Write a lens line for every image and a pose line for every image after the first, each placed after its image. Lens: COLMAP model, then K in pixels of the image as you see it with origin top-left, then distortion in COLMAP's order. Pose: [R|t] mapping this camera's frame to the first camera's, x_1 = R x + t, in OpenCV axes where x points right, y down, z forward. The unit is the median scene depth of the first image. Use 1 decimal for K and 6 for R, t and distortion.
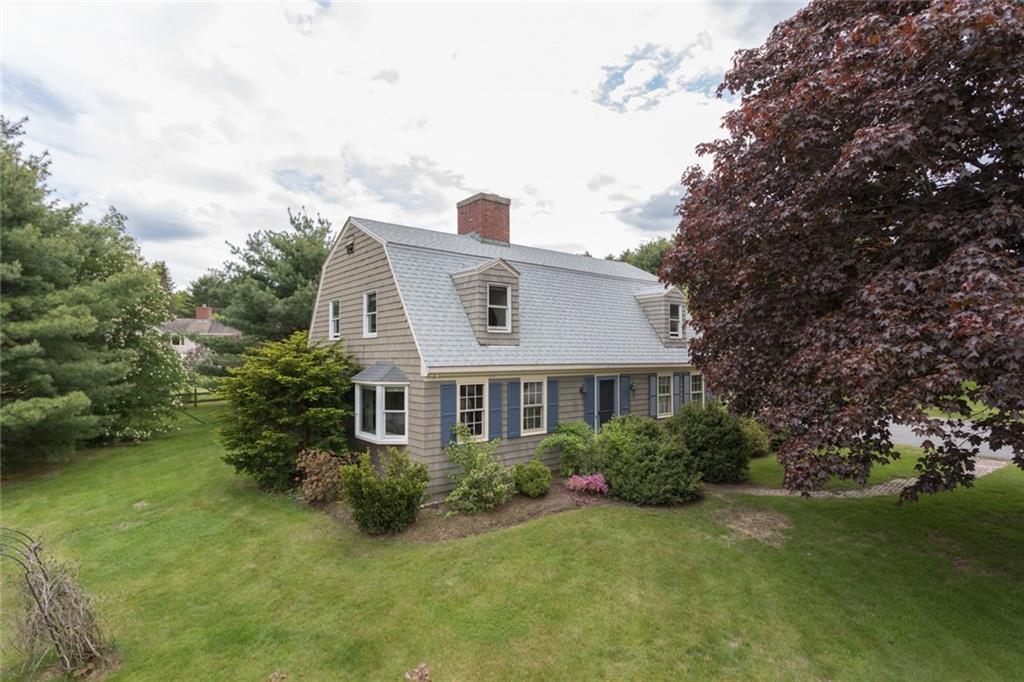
lens RADIAL K [[535.0, 0, 513.6], [0, 535.0, 362.6], [0, 0, 1]] dist [-0.000342, -0.000262]
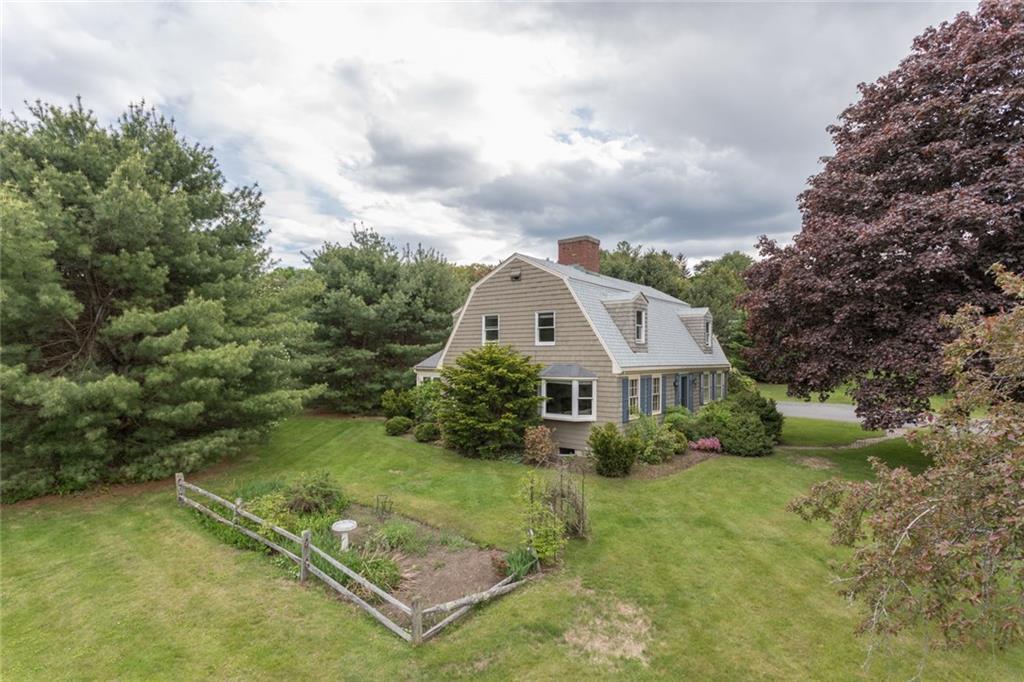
lens RADIAL K [[548.6, 0, 510.1], [0, 548.6, 362.6], [0, 0, 1]] dist [0.001621, 0.000212]
pose [[0.973057, 0.003447, 0.230540, -0.724557], [-0.003444, 0.999994, -0.000416, -0.002453], [-0.230540, -0.000389, 0.973063, -0.362220]]
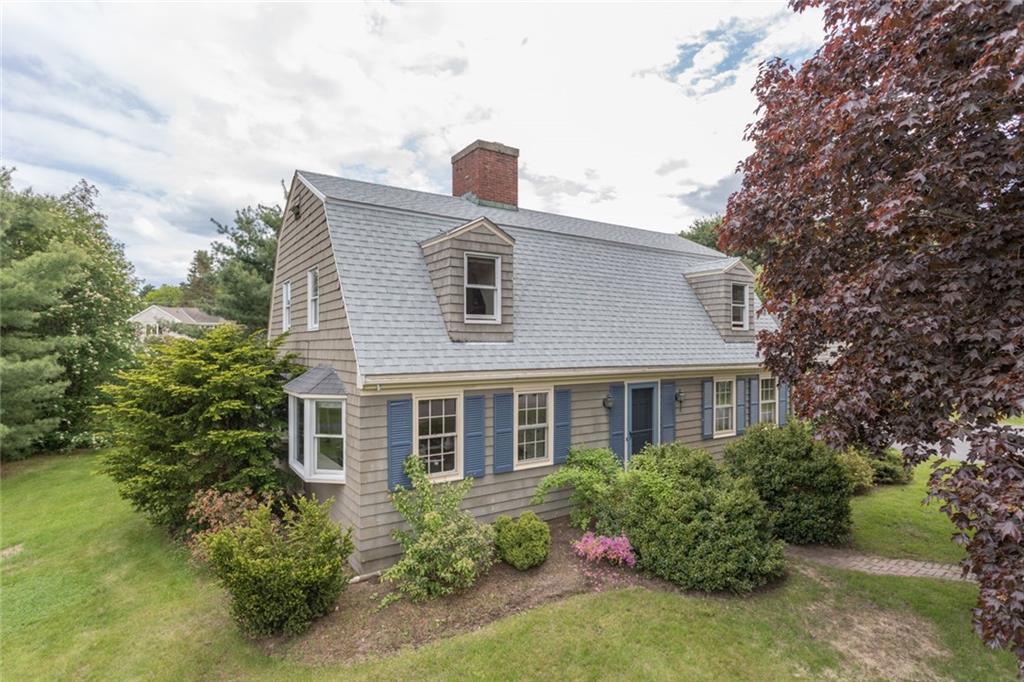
lens RADIAL K [[535.0, 0, 513.6], [0, 535.0, 362.6], [0, 0, 1]] dist [-0.000342, -0.000262]
pose [[0.995483, 0.004102, -0.094847, 0.082342], [-0.002323, 0.999819, 0.018860, -0.018645], [0.094907, -0.018554, 0.995313, 0.312096]]
